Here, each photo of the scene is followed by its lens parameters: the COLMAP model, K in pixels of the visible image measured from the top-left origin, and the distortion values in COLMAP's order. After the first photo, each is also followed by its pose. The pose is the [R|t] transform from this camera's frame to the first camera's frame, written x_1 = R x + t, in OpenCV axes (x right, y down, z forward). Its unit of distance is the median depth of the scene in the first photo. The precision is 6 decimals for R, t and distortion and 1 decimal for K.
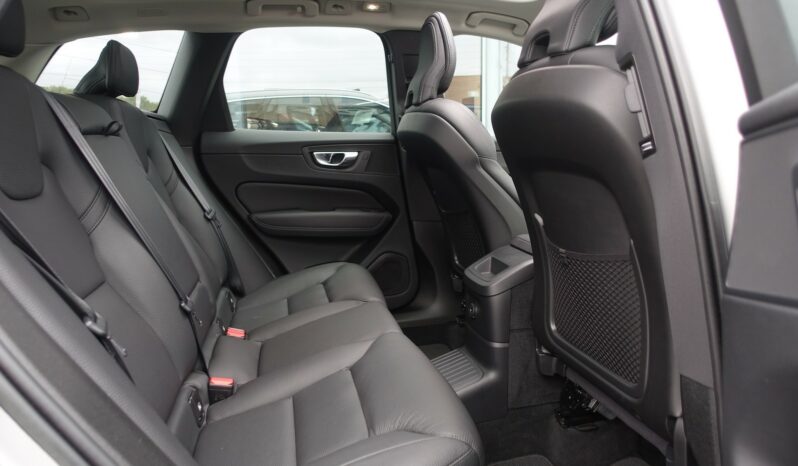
lens RADIAL K [[549.0, 0, 399.0], [0, 549.0, 233.0], [0, 0, 1]] dist [-0.000494, -0.006635]
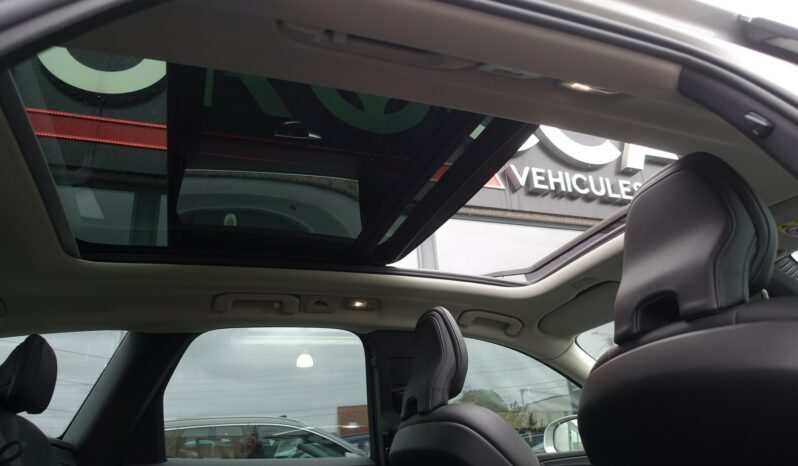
lens RADIAL K [[549.0, 0, 399.0], [0, 549.0, 233.0], [0, 0, 1]] dist [-0.000494, -0.006635]
pose [[0.987422, 0.017078, 0.157179, -0.126982], [0.072116, 0.836057, -0.543882, -0.021551], [-0.140699, 0.548377, 0.824310, 0.199457]]
